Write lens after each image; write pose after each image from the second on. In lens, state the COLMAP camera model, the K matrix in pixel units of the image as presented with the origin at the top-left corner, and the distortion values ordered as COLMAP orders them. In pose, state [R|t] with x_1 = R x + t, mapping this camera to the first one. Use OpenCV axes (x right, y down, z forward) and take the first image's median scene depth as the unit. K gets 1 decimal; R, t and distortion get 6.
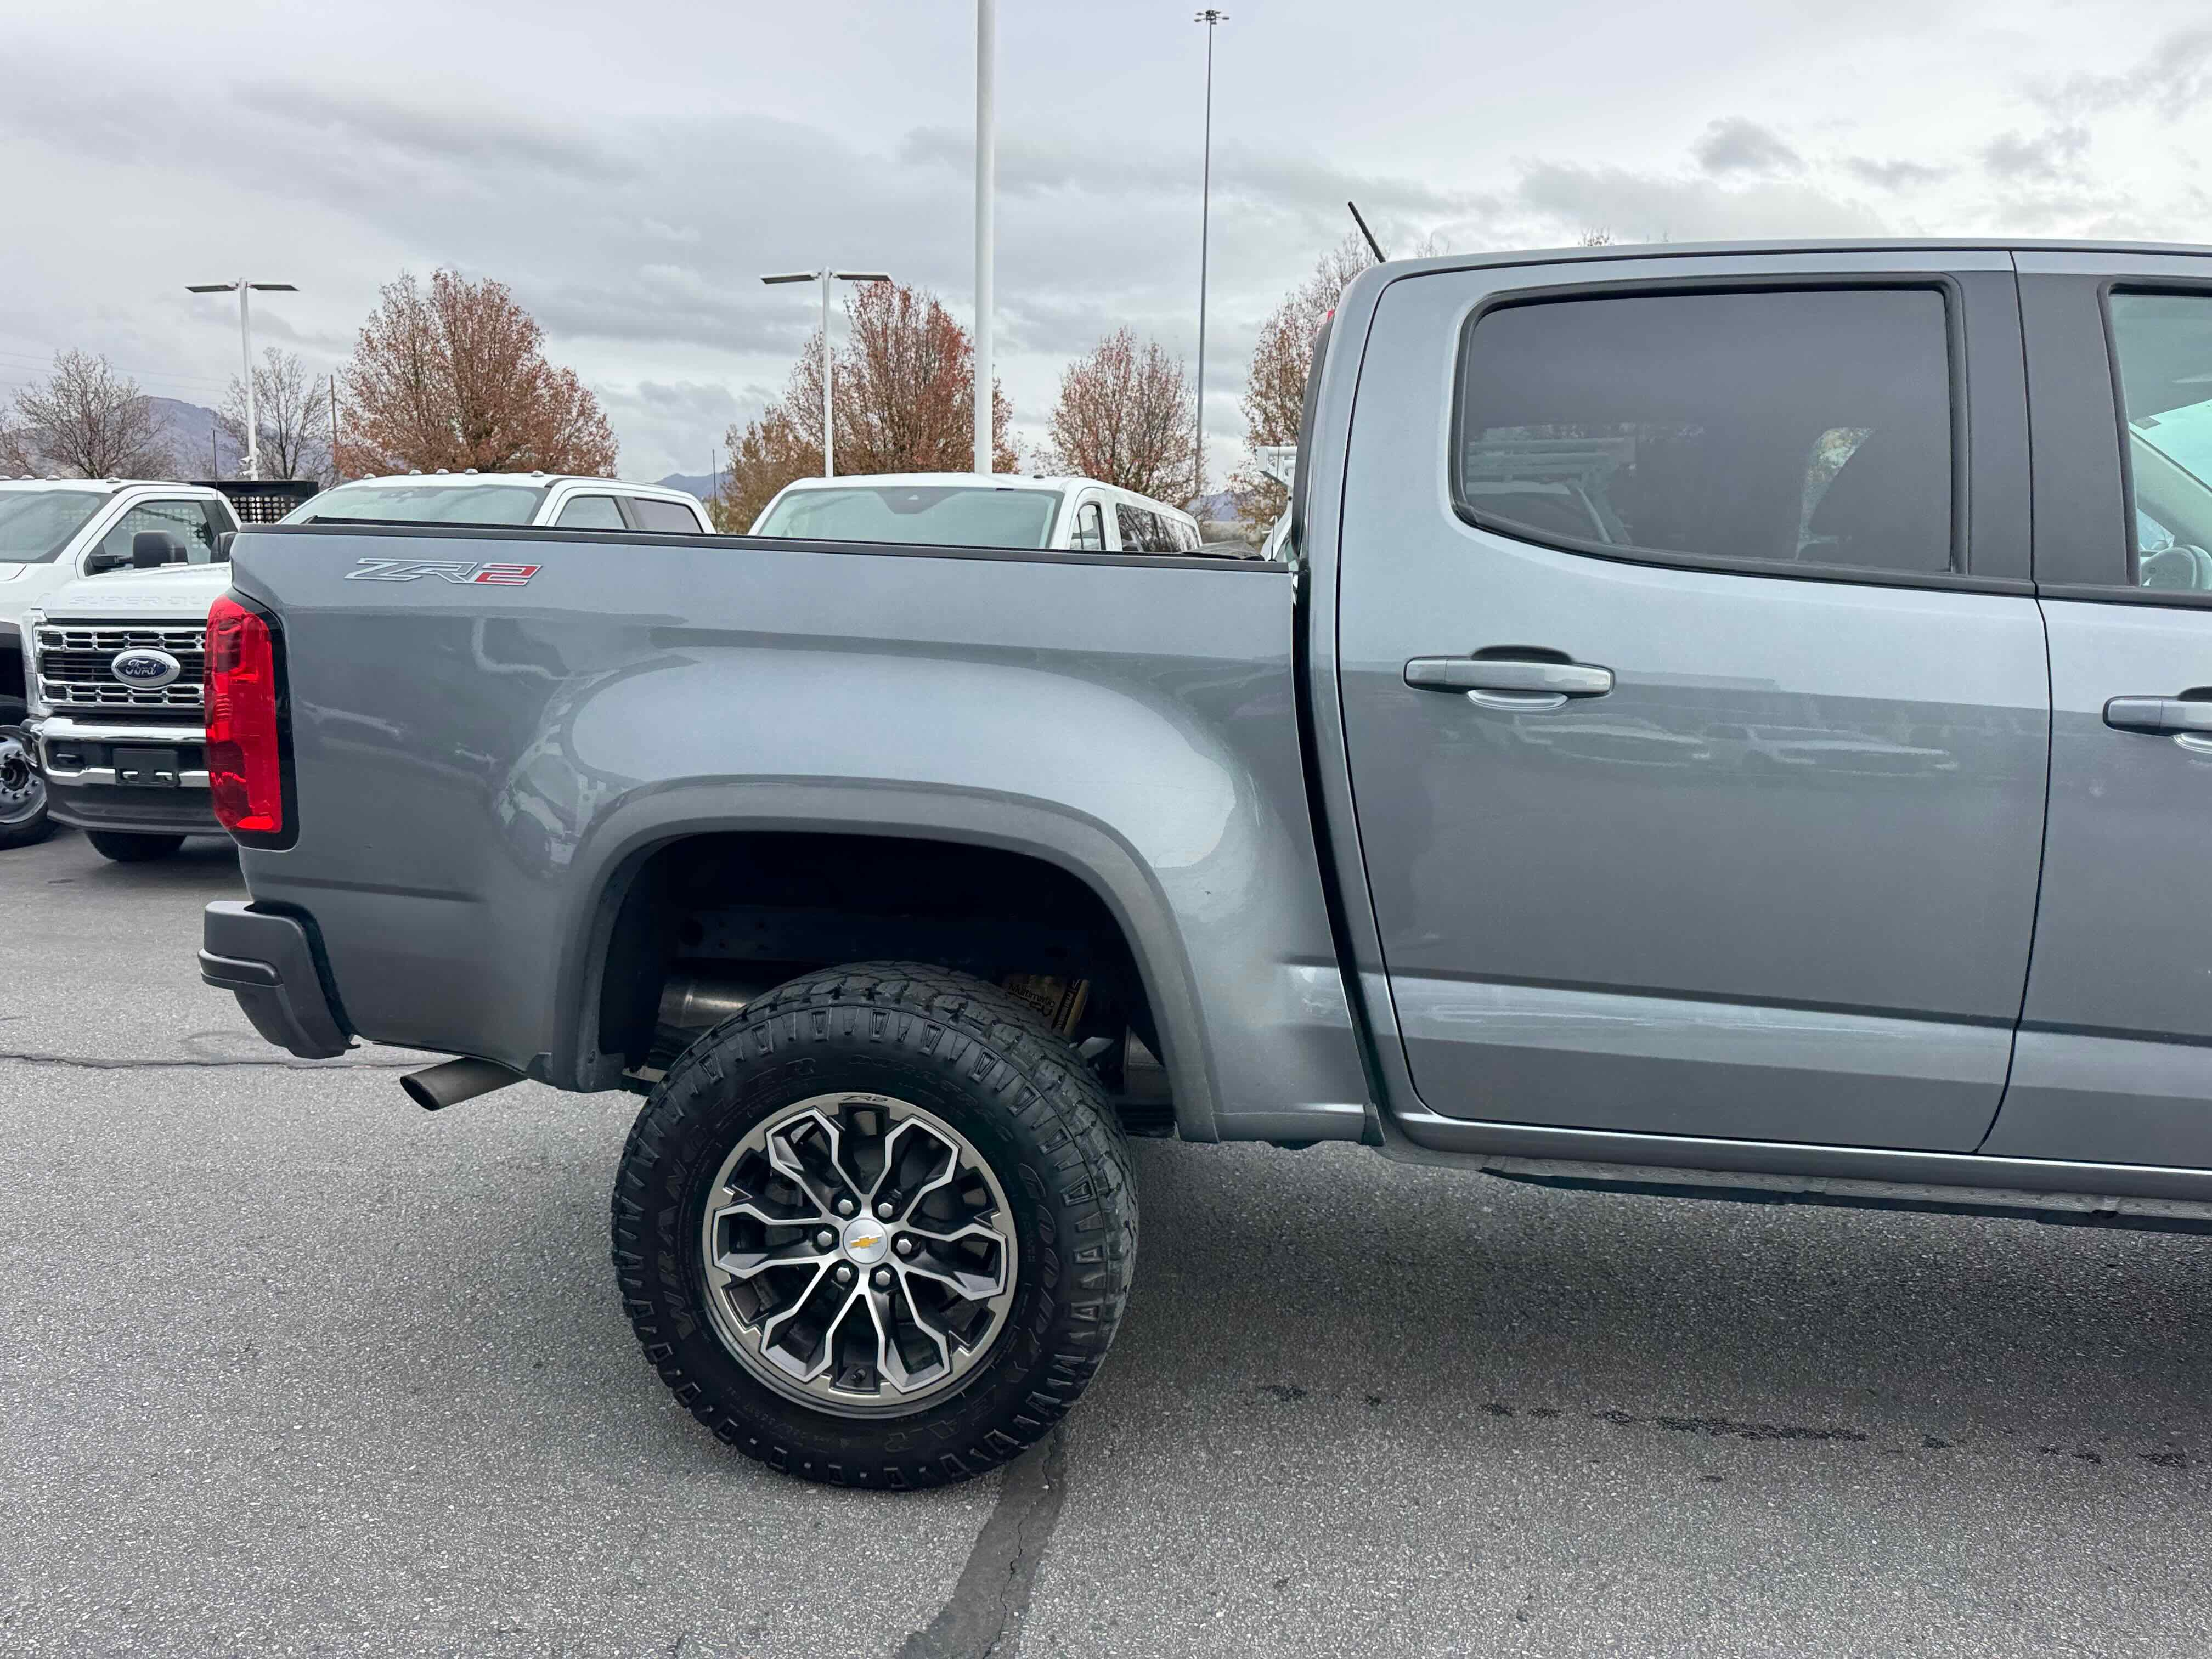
lens RADIAL K [[1567.9, 0, 1102.8], [0, 1567.9, 835.6], [0, 0, 1]] dist [0.052440, -0.056387]
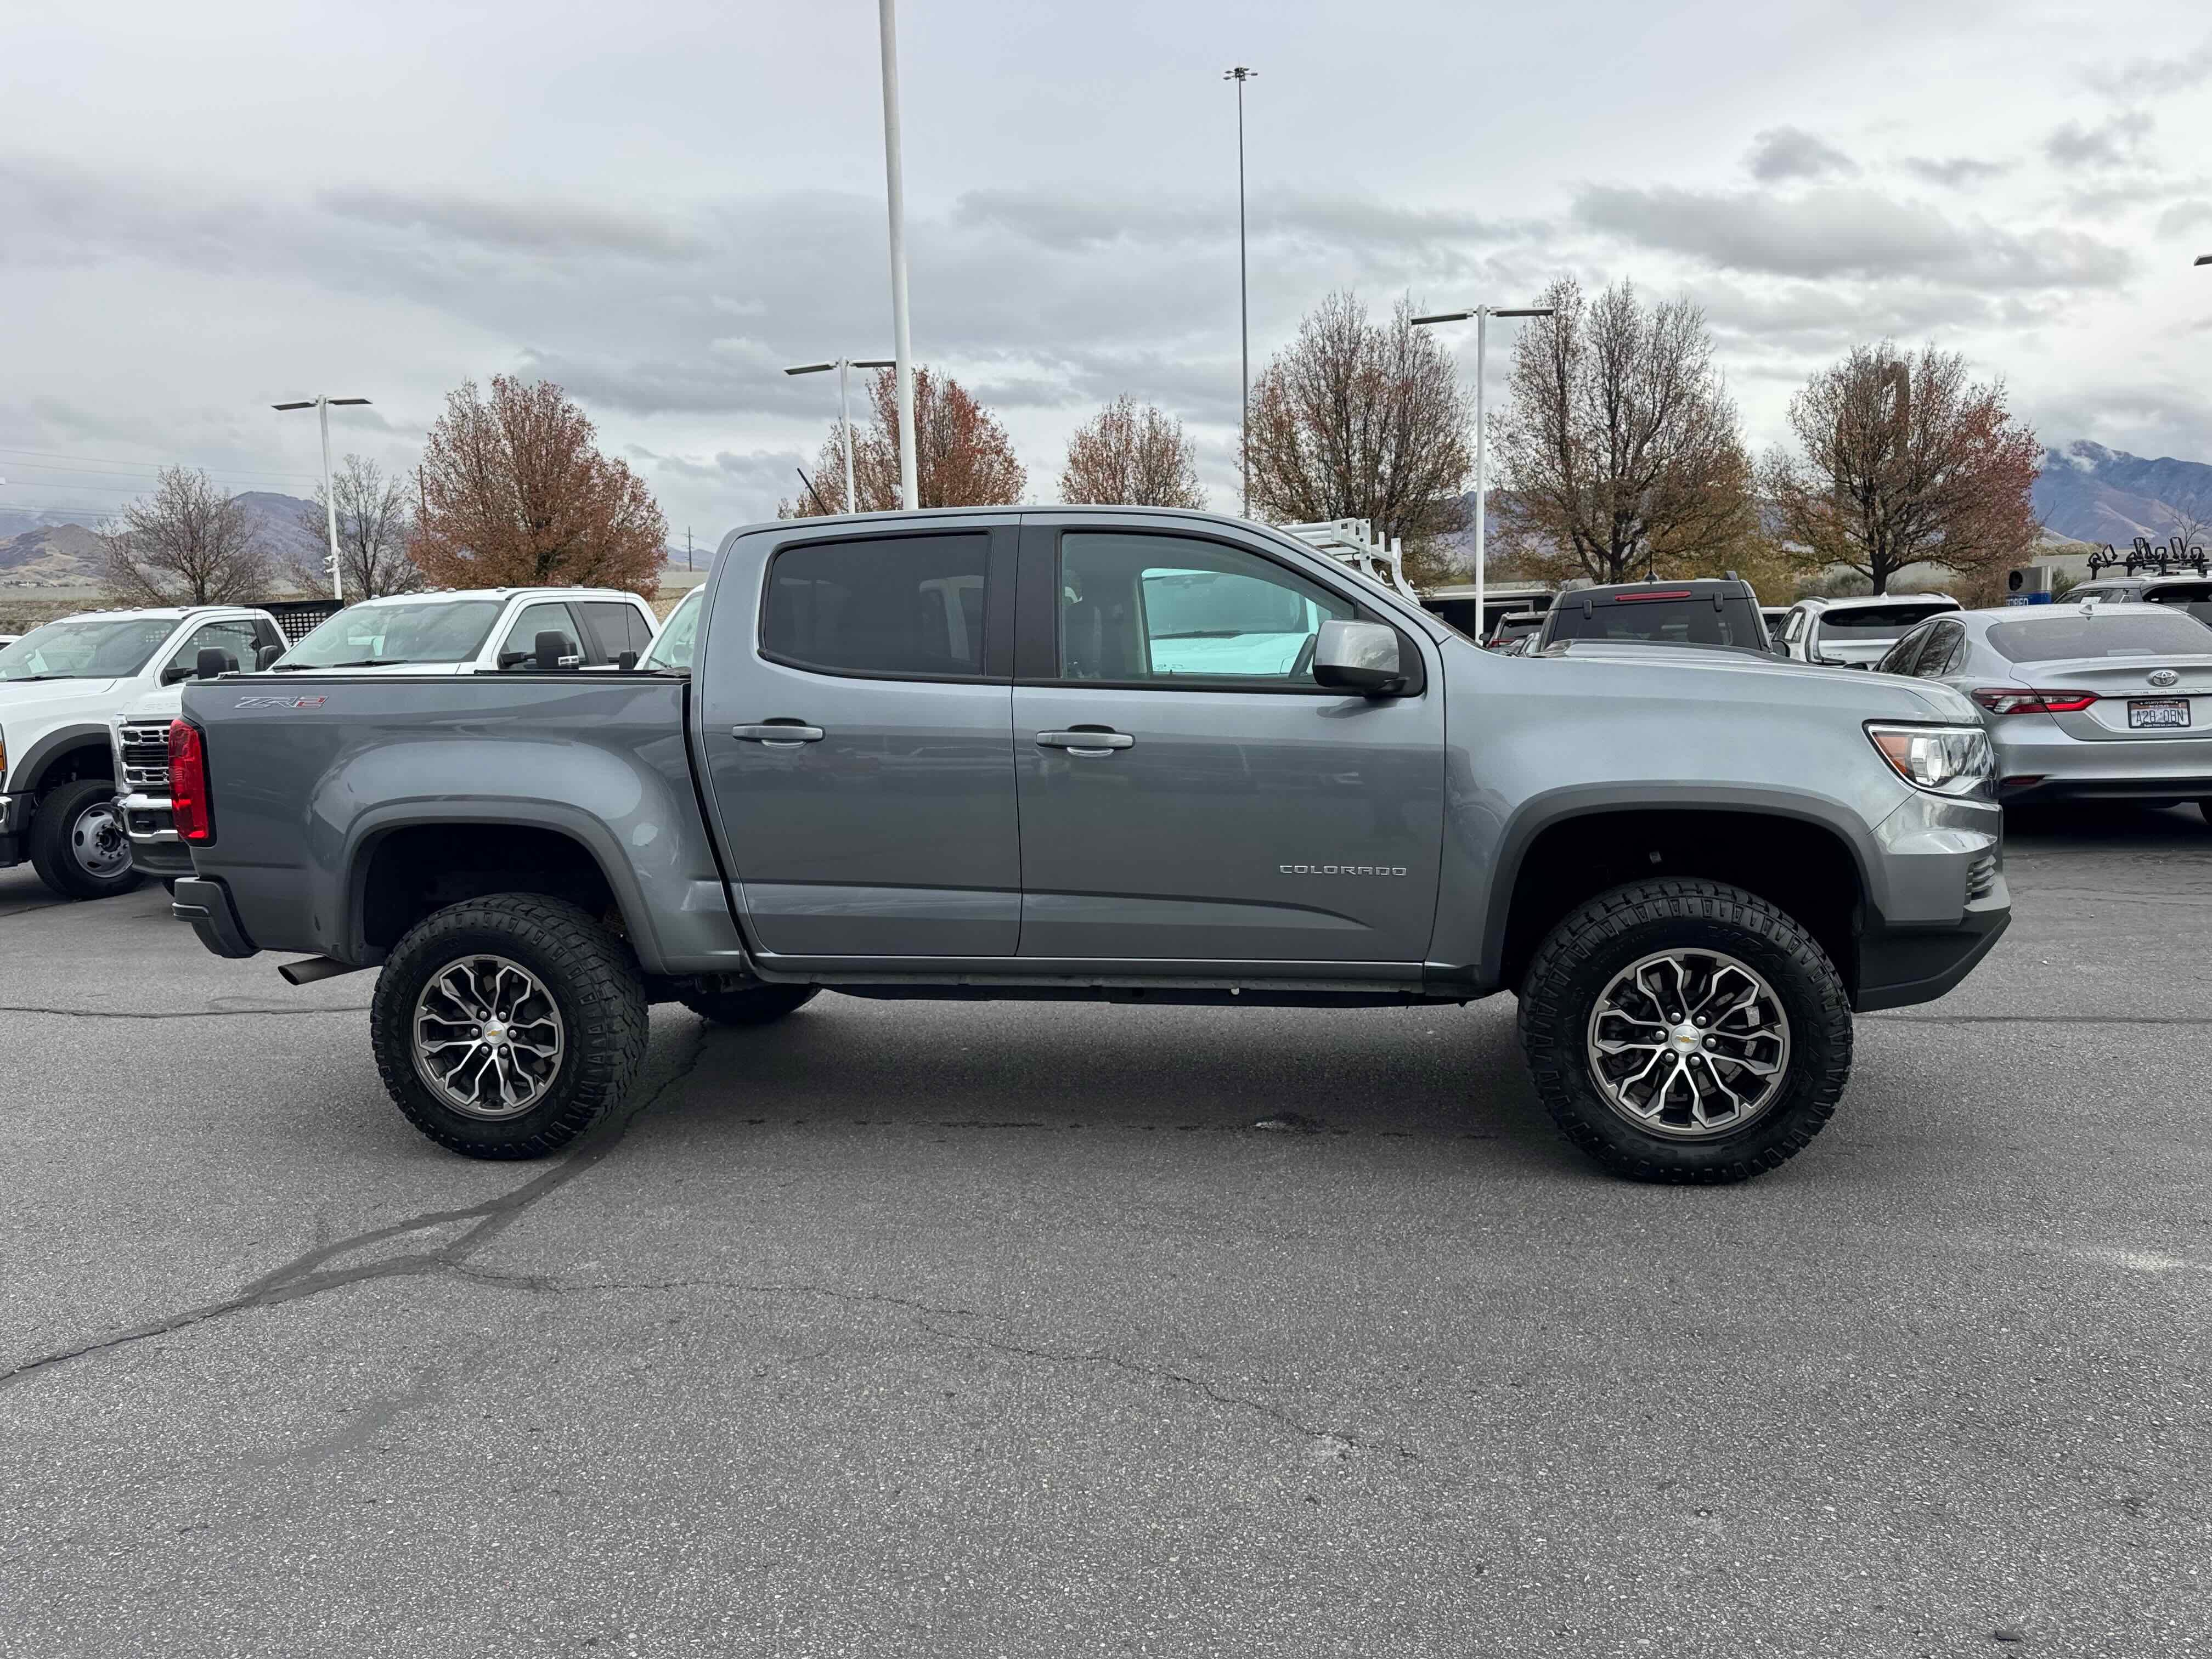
lens RADIAL K [[1567.9, 0, 1108.6], [0, 1567.9, 841.8], [0, 0, 1]] dist [0.052440, -0.056387]
pose [[0.997626, -0.043798, -0.053142, 0.062585], [0.042622, 0.998825, -0.023064, 0.008436], [0.054090, 0.020745, 0.998321, -0.079949]]
